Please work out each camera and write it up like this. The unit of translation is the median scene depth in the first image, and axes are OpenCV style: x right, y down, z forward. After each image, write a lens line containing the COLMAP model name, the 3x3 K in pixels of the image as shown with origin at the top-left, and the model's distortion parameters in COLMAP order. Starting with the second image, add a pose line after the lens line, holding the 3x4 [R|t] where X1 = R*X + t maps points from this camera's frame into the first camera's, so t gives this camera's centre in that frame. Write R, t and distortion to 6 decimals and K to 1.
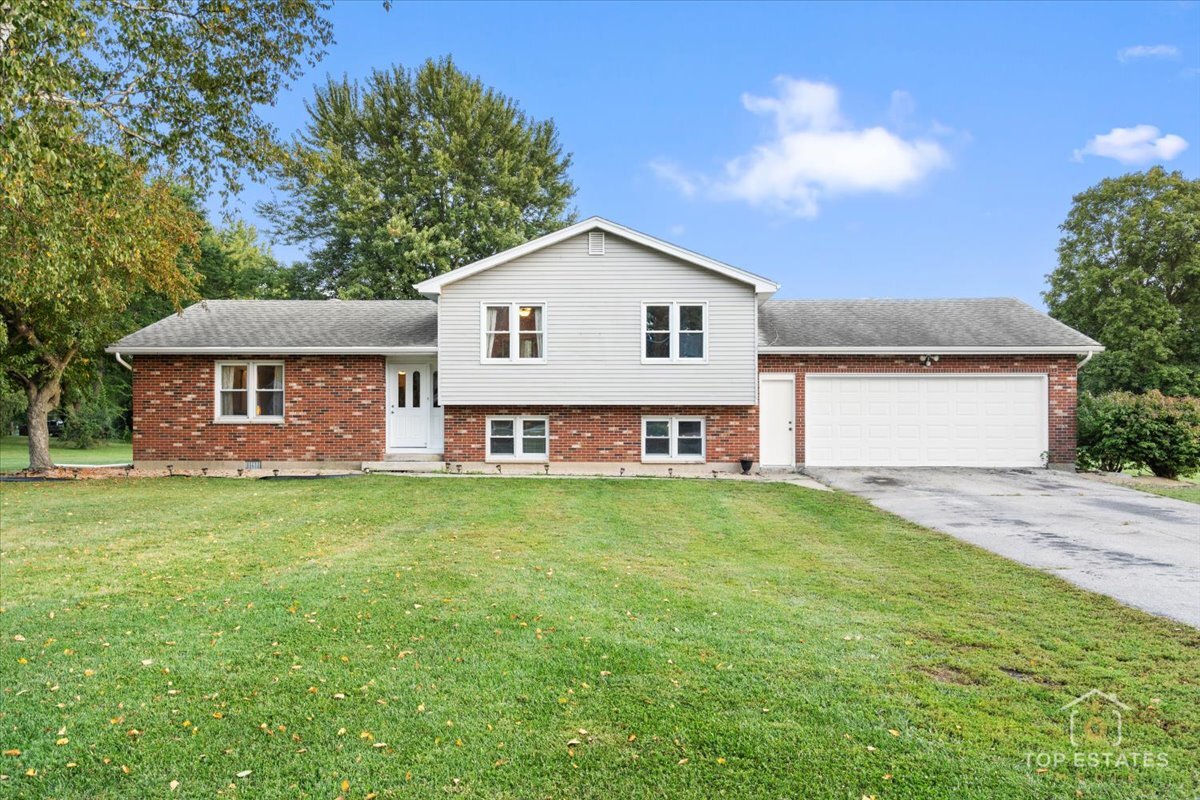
lens RADIAL K [[542.2, 0, 604.4], [0, 542.2, 397.2], [0, 0, 1]] dist [-0.008666, 0.000725]
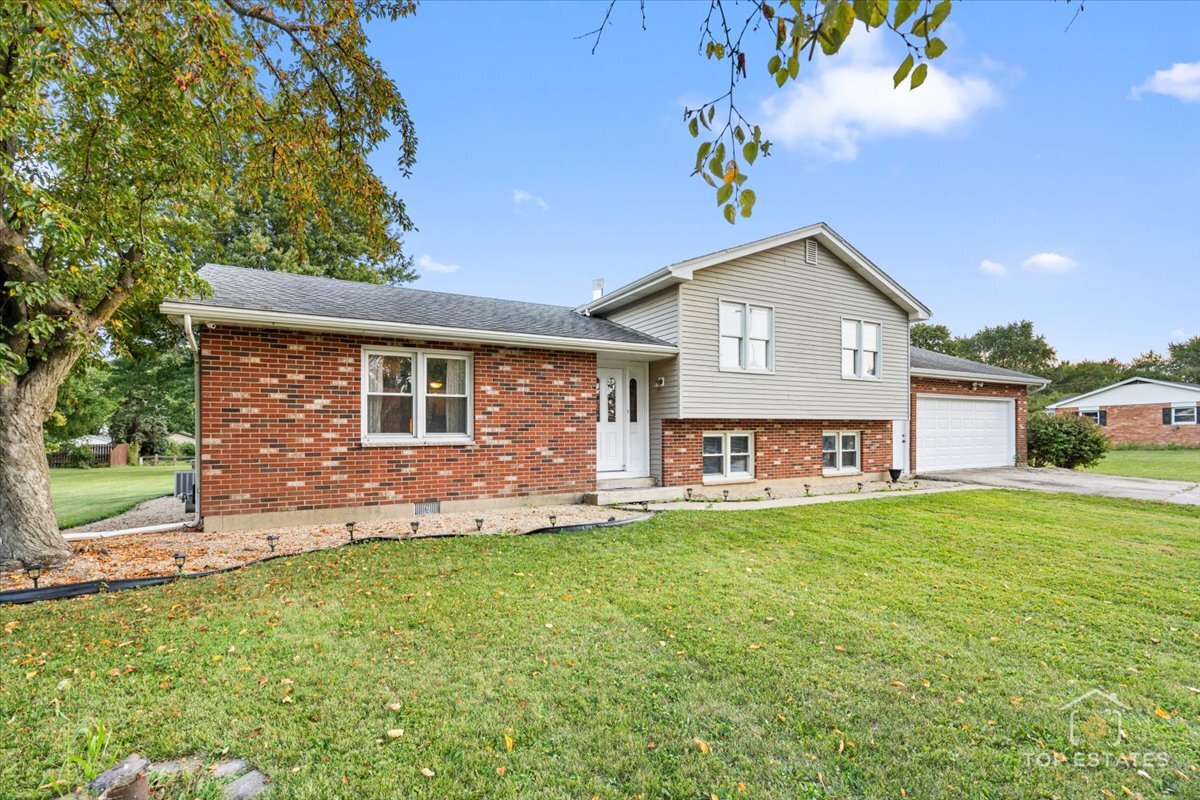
lens RADIAL K [[542.2, 0, 604.4], [0, 542.2, 397.2], [0, 0, 1]] dist [-0.008666, 0.000725]
pose [[0.869055, 0.025172, 0.494074, -0.789424], [-0.008441, 0.999314, -0.036066, 0.012202], [-0.494643, 0.027173, 0.868672, 0.319284]]
